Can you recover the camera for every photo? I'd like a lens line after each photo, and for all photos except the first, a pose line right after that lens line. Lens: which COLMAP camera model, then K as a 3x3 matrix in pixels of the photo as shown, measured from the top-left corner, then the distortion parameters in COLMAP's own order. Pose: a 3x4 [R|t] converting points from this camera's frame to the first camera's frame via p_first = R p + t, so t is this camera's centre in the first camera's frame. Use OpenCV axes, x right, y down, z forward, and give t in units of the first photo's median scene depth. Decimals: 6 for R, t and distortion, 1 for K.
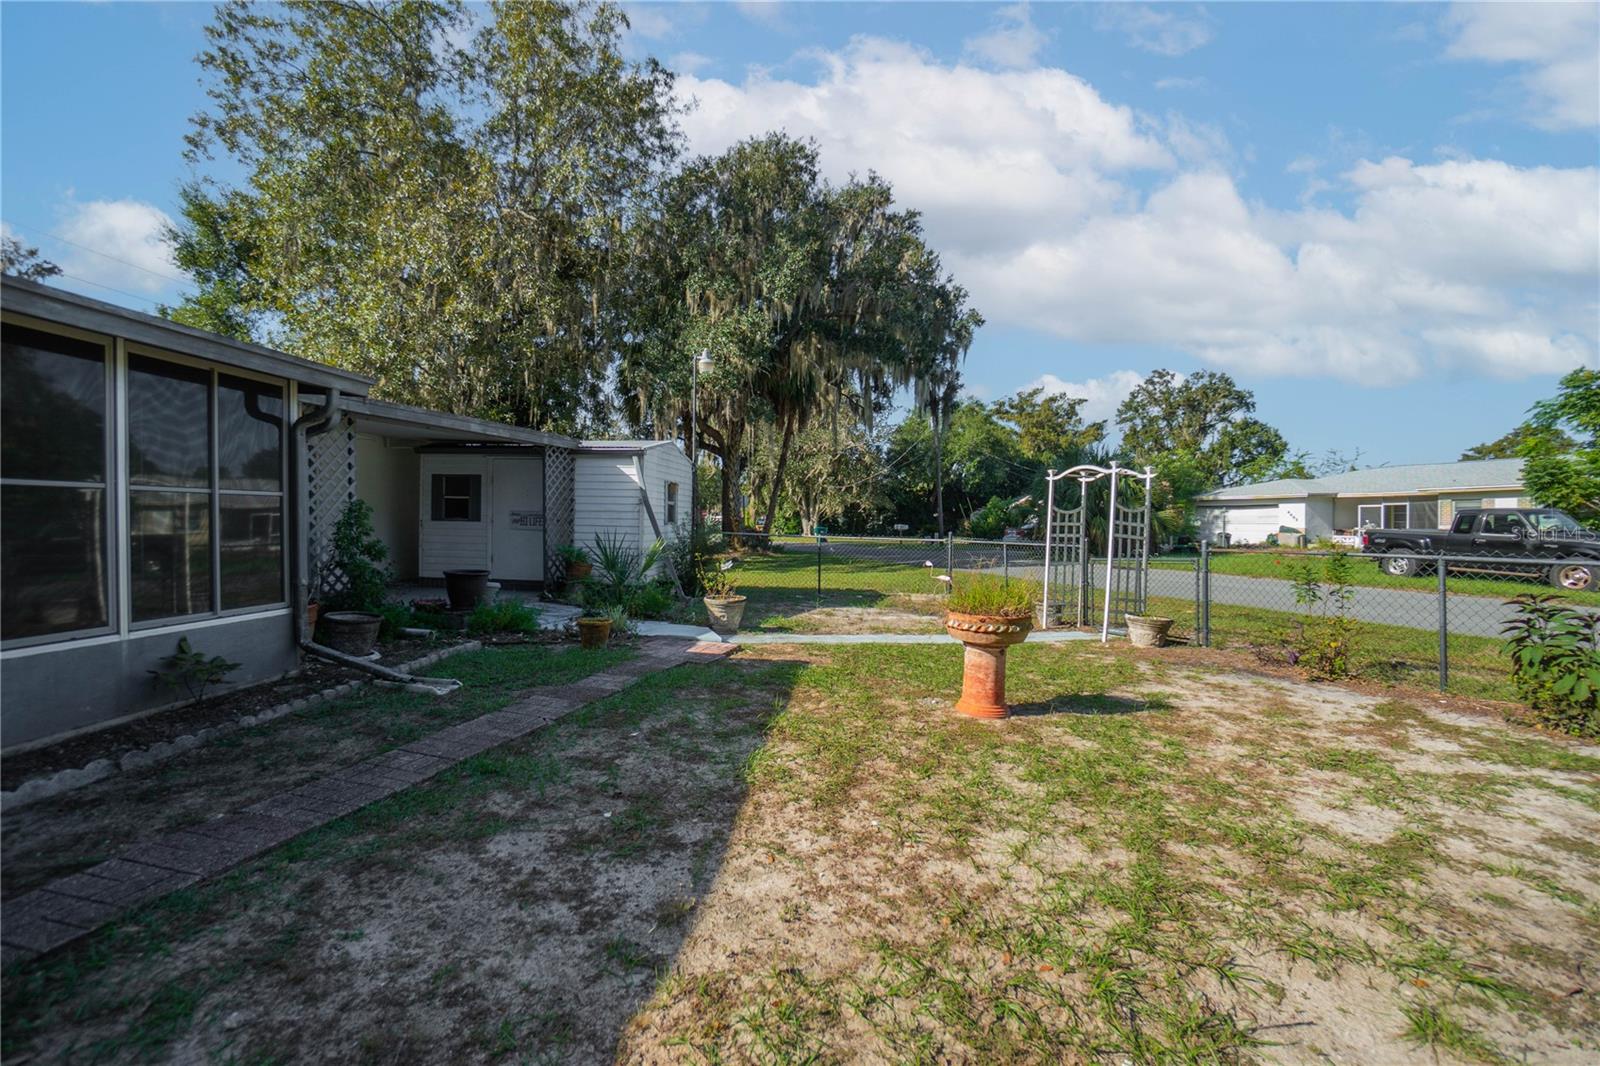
lens RADIAL K [[741.6, 0, 800.0], [0, 741.6, 533.0], [0, 0, 1]] dist [-0.001928, -0.062691]
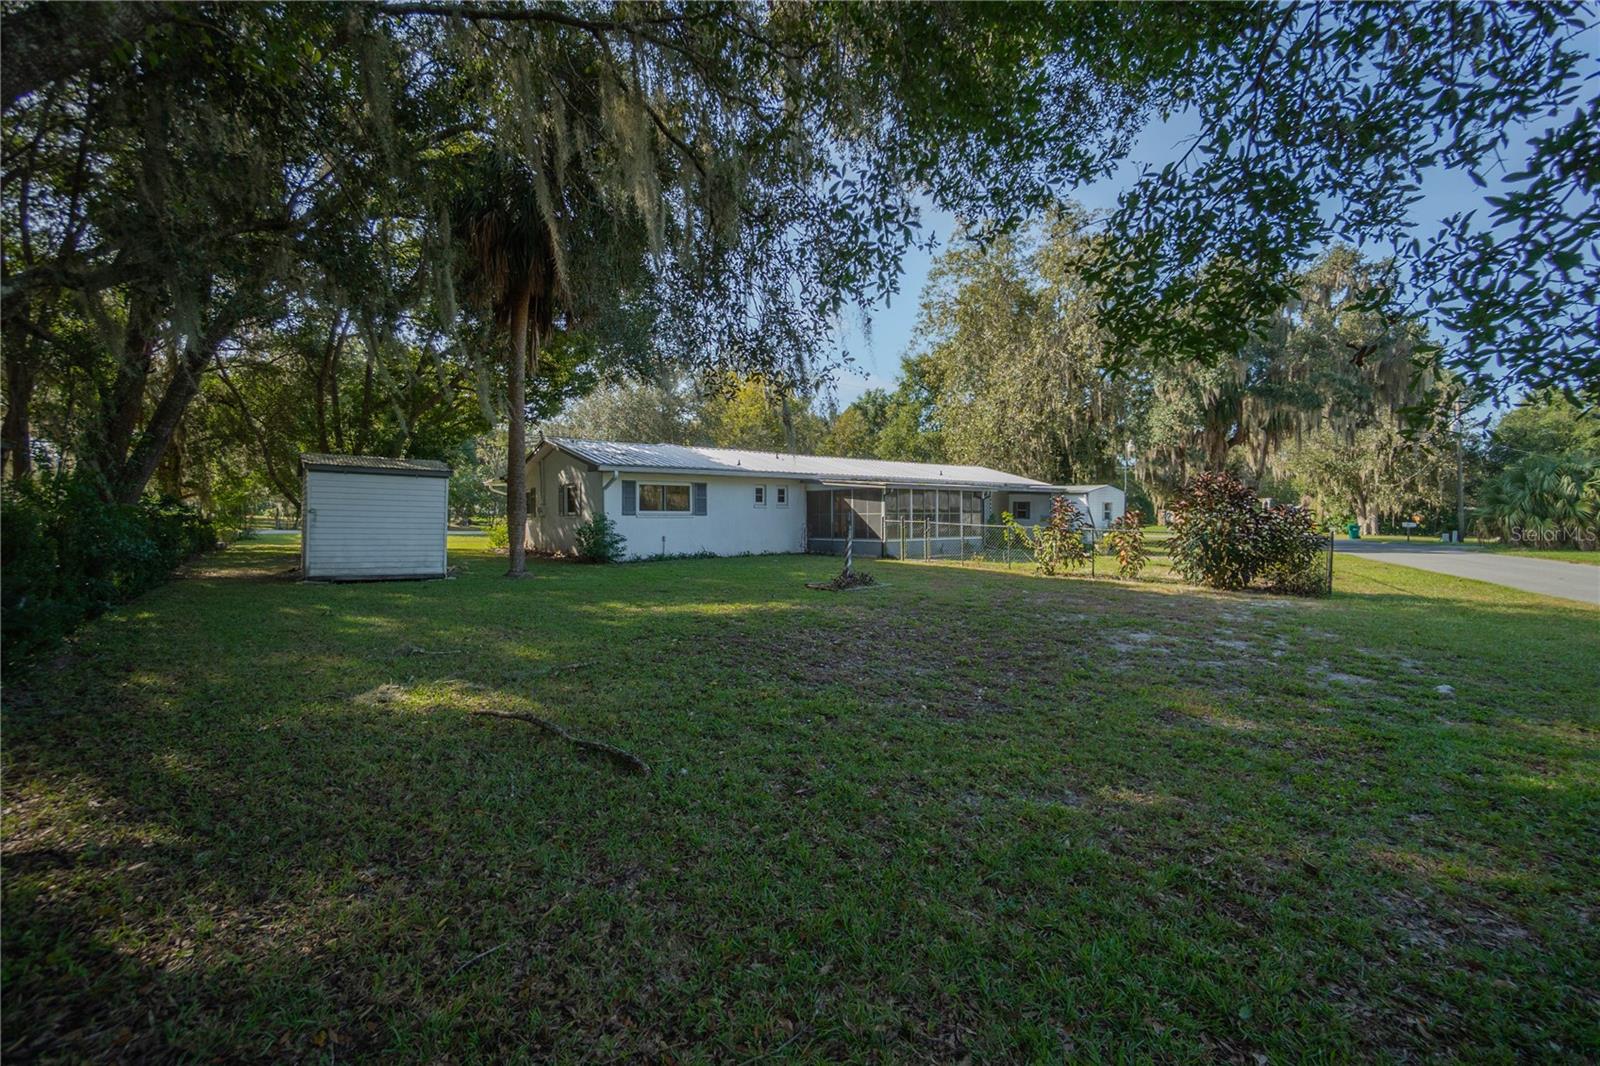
lens RADIAL K [[675.9, 0, 808.2], [0, 675.9, 535.2], [0, 0, 1]] dist [0.000312, 0.000030]
pose [[0.704908, 0.017431, -0.709085, 0.455873], [-0.011772, 0.999848, 0.012876, 0.013307], [0.709202, -0.000729, 0.705005, -0.805721]]
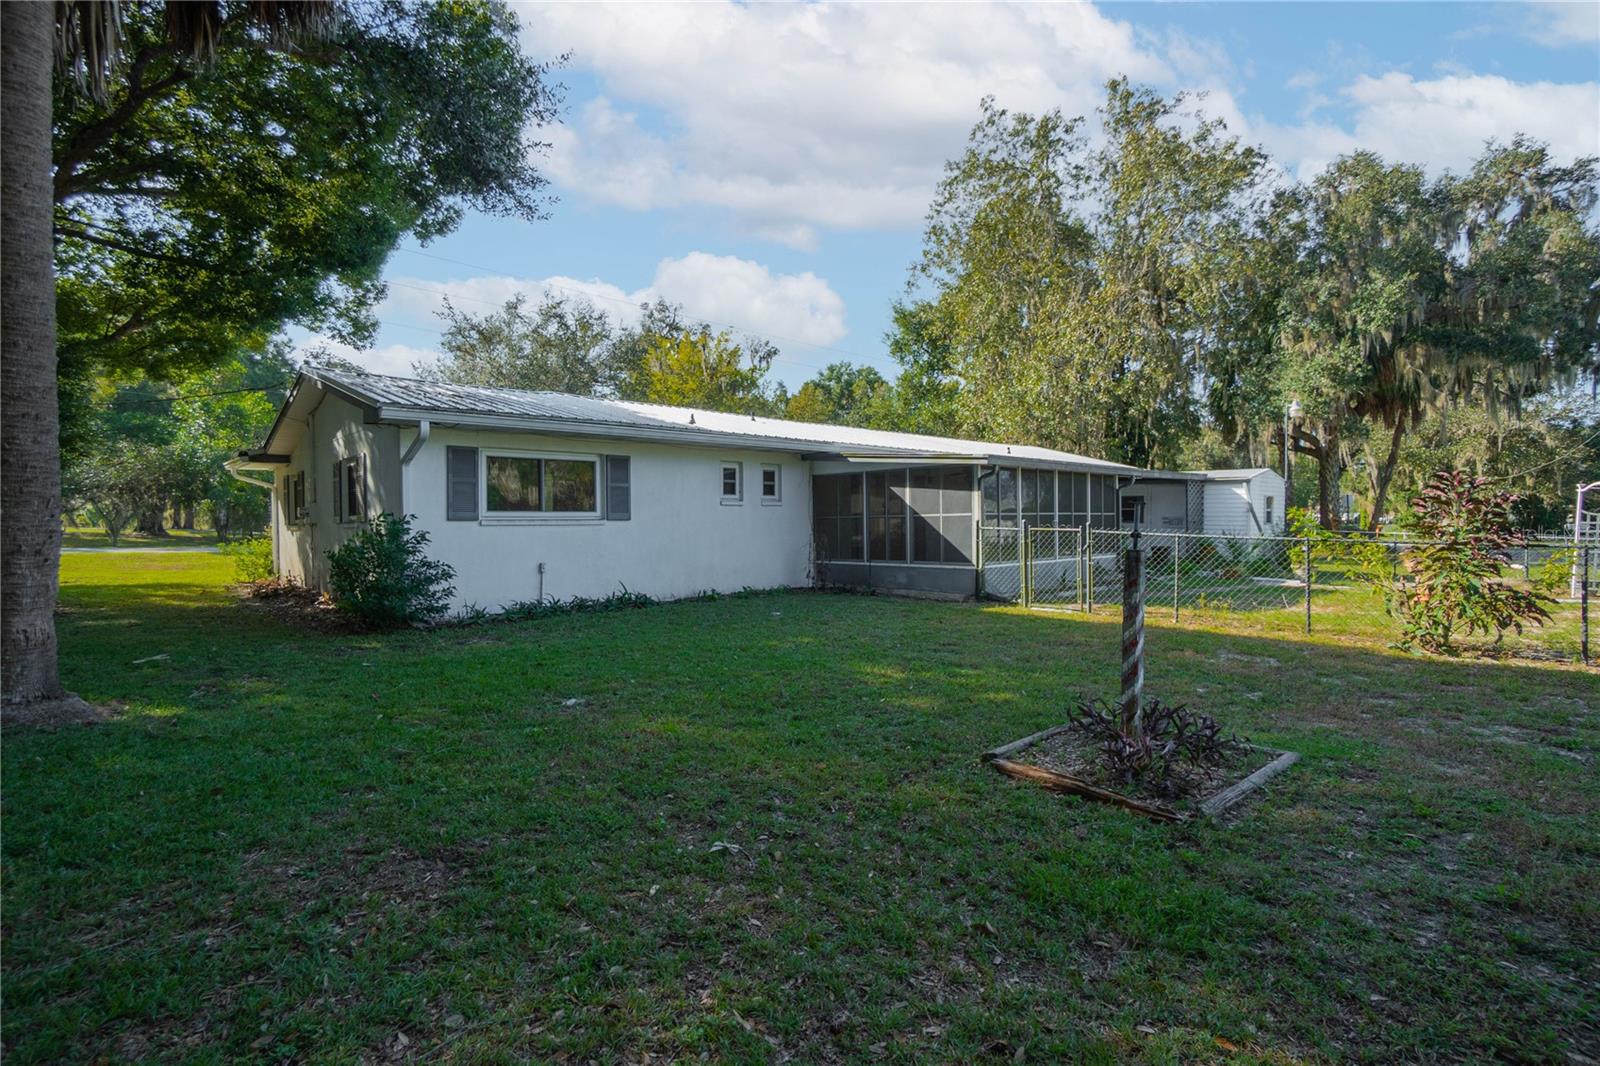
lens RADIAL K [[758.7, 0, 800.0], [0, 758.7, 533.0], [0, 0, 1]] dist [-0.012847, 0.001101]
pose [[0.753020, 0.005149, -0.657978, 0.081013], [-0.005207, 0.999985, 0.001867, 0.006194], [0.657977, 0.002020, 0.753035, -0.530321]]
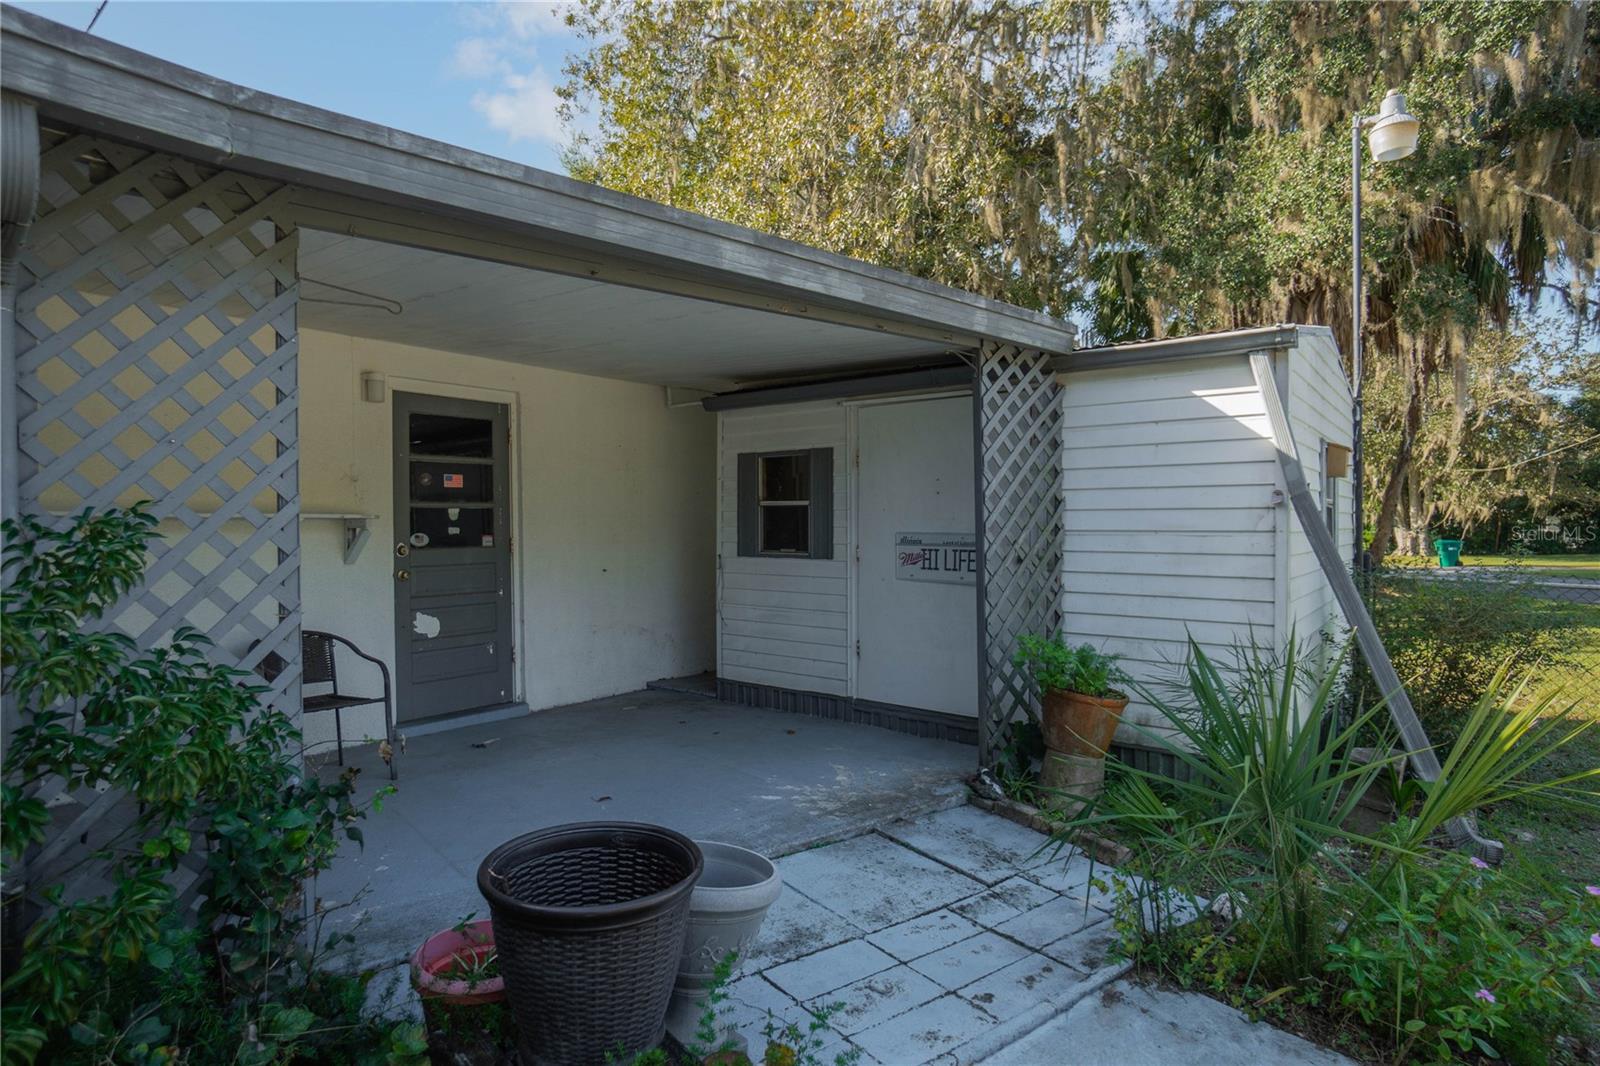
lens RADIAL K [[863.2, 0, 797.7], [0, 863.2, 526.4], [0, 0, 1]] dist [-0.045676, 0.030797]
pose [[0.845751, -0.015197, -0.533362, -0.111462], [0.003936, 0.999745, -0.022245, -0.013755], [0.533564, 0.016714, 0.845595, 0.338601]]
